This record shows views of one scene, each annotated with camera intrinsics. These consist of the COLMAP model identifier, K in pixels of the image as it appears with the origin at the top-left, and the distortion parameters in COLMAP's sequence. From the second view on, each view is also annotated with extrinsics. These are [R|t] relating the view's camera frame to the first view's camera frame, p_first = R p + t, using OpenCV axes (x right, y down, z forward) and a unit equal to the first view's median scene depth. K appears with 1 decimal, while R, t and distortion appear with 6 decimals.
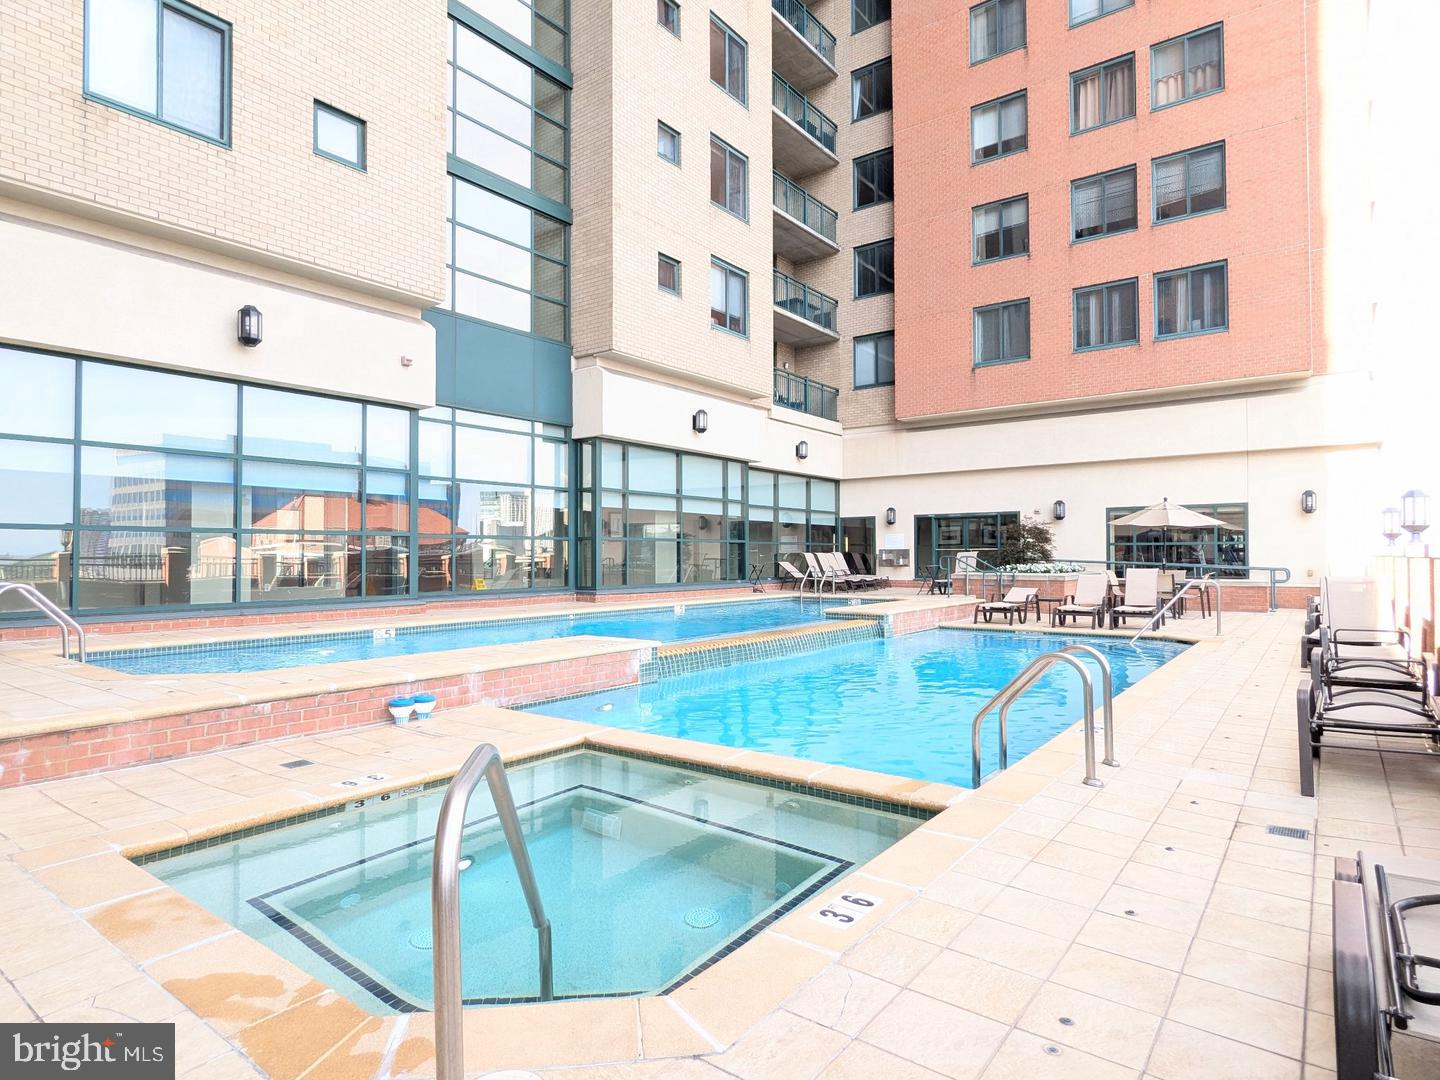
lens RADIAL K [[814.9, 0, 711.6], [0, 814.9, 543.0], [0, 0, 1]] dist [-0.005089, -0.001133]
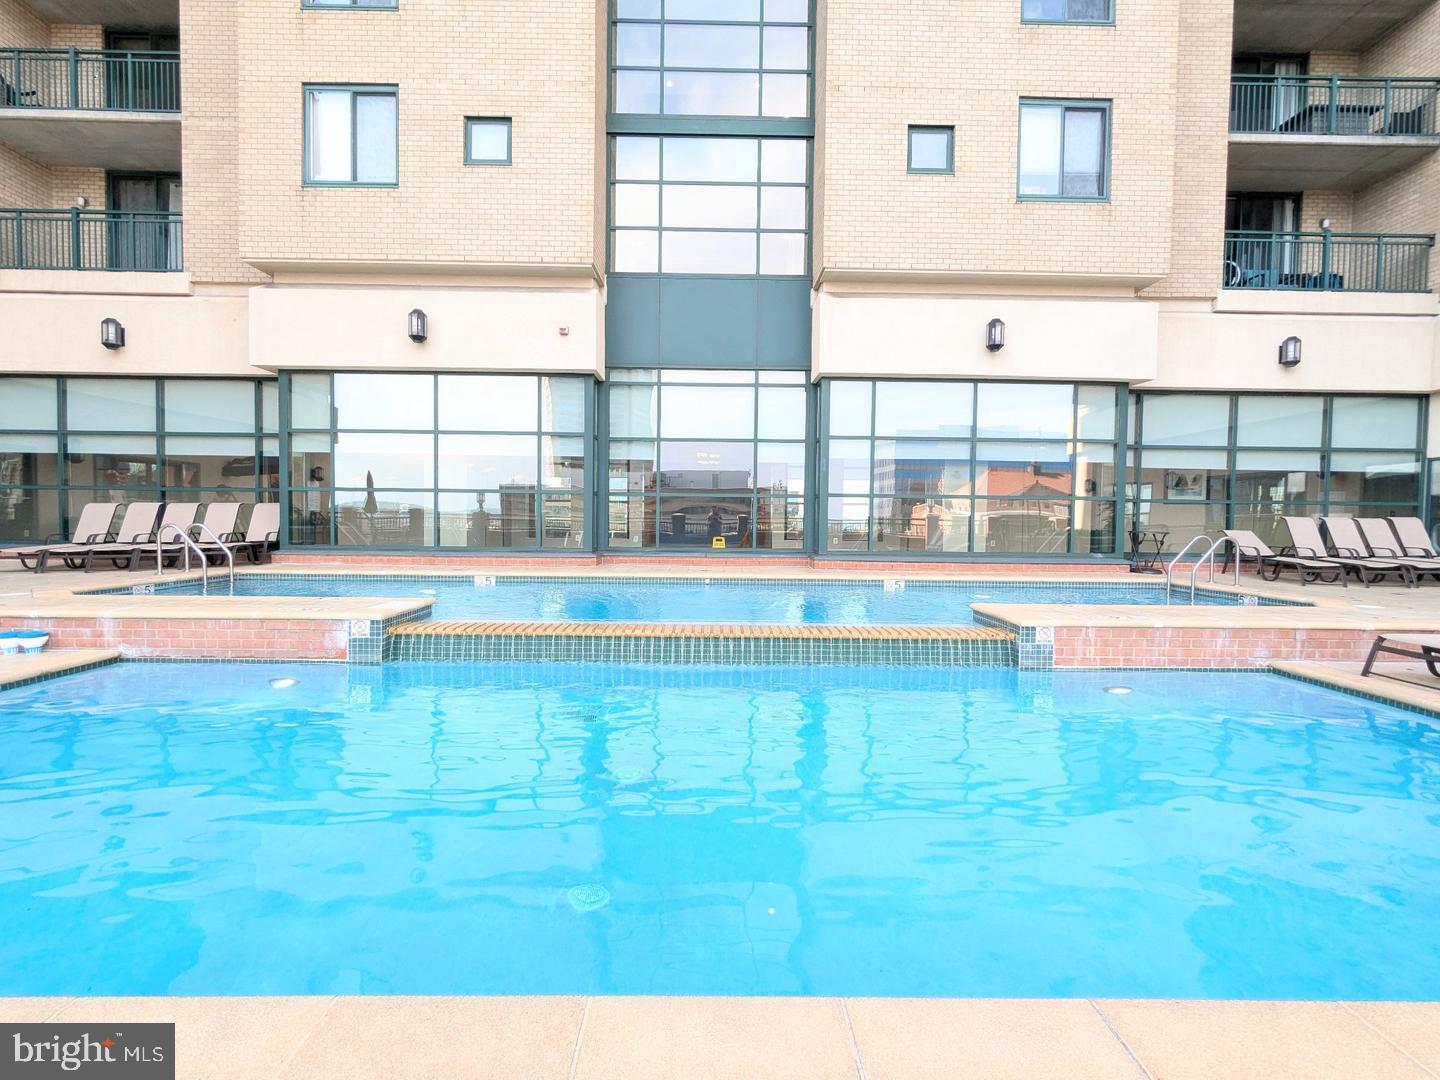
lens RADIAL K [[682.9, 0, 723.4], [0, 682.9, 538.3], [0, 0, 1]] dist [-0.001608, 0.001050]
pose [[0.615189, 0.034053, -0.787644, 0.323881], [-0.001560, 0.999117, 0.041978, 0.008663], [0.788378, -0.024596, 0.614699, 0.413912]]
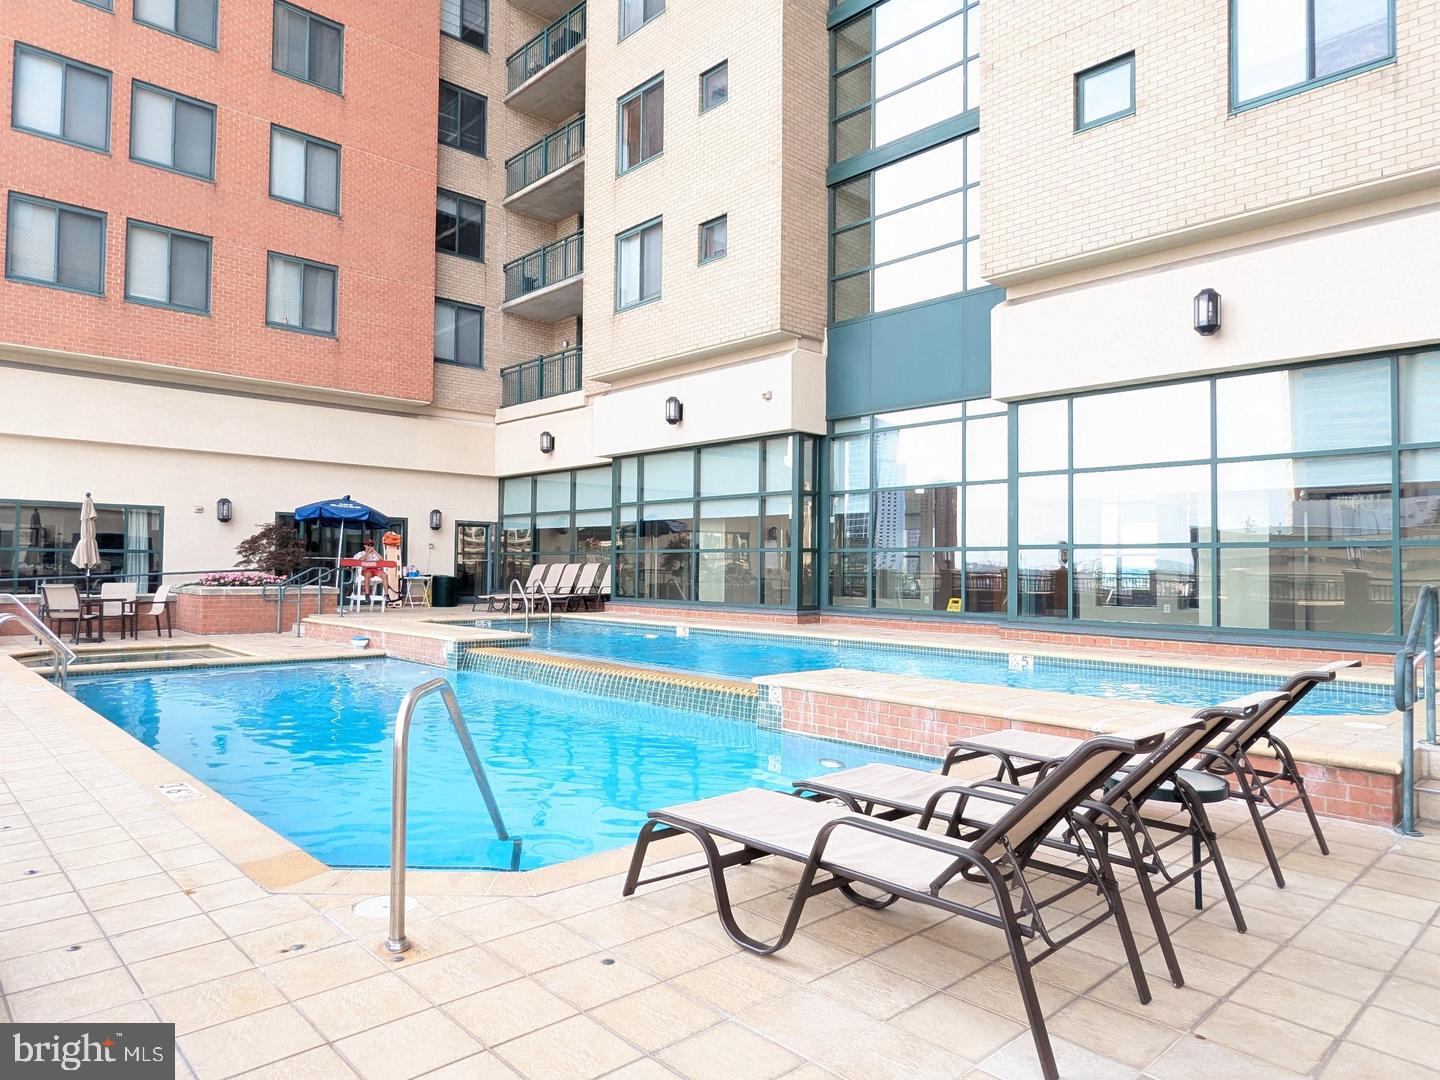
lens RADIAL K [[918.9, 0, 723.9], [0, 918.9, 537.1], [0, 0, 1]] dist [0.008470, -0.004928]
pose [[-0.168124, -0.031981, -0.985247, 0.593958], [0.005038, 0.999433, -0.033301, 0.008854], [0.985753, -0.010562, -0.167868, 0.786385]]
